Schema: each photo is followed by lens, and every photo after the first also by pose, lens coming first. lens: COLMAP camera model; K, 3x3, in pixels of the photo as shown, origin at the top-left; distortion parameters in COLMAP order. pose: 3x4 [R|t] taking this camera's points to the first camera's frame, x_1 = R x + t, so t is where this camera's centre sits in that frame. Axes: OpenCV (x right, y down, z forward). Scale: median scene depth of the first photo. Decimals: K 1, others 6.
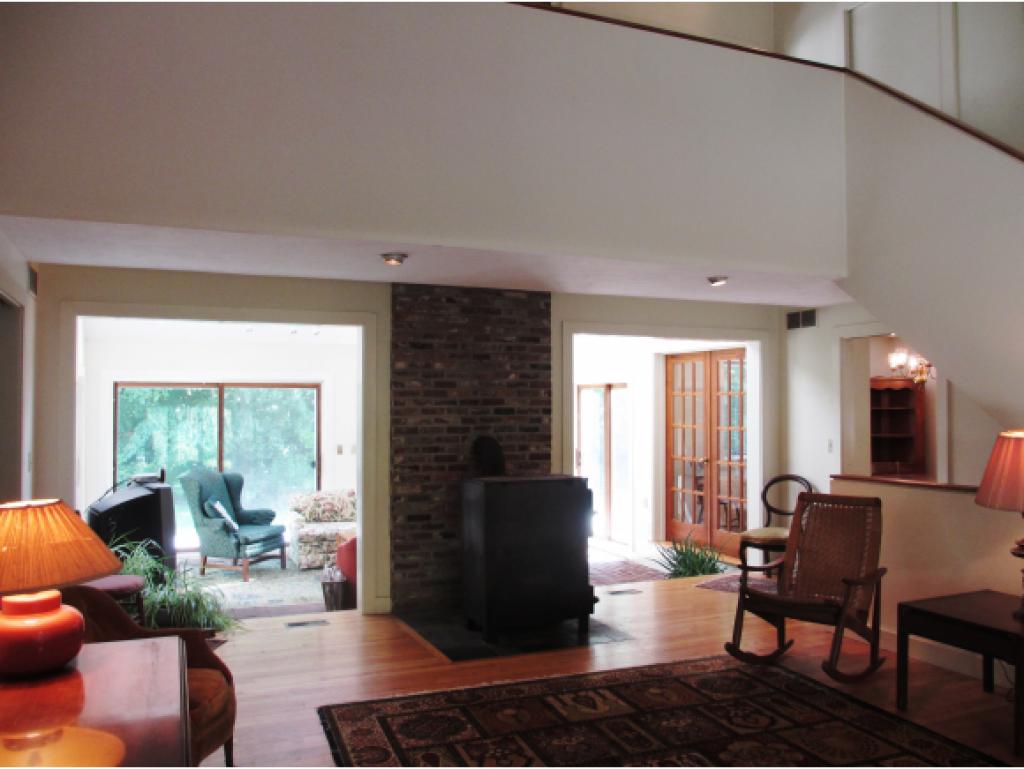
lens RADIAL K [[860.9, 0, 522.4], [0, 860.9, 393.6], [0, 0, 1]] dist [-0.046793, 0.005882]
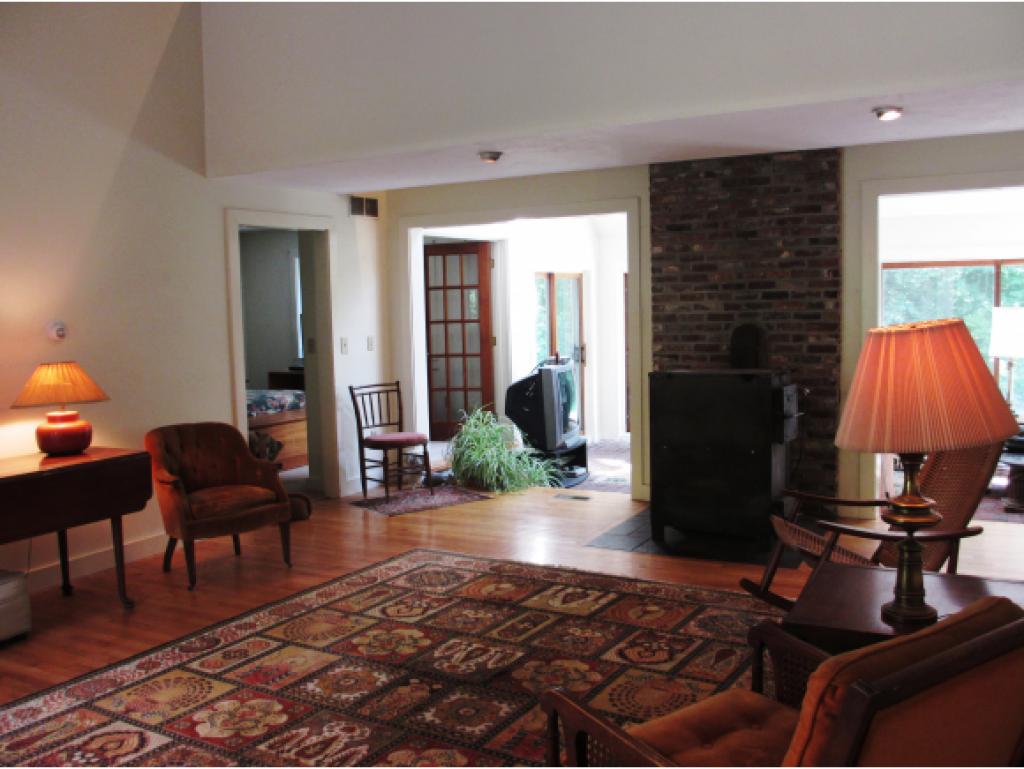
lens RADIAL K [[958.6, 0, 514.1], [0, 958.6, 377.1], [0, 0, 1]] dist [-0.025653, 0.000000]
pose [[0.604413, 0.050506, -0.795068, 0.608606], [0.036453, 0.995190, 0.090930, 0.005098], [0.795837, -0.083941, 0.599665, 0.211930]]
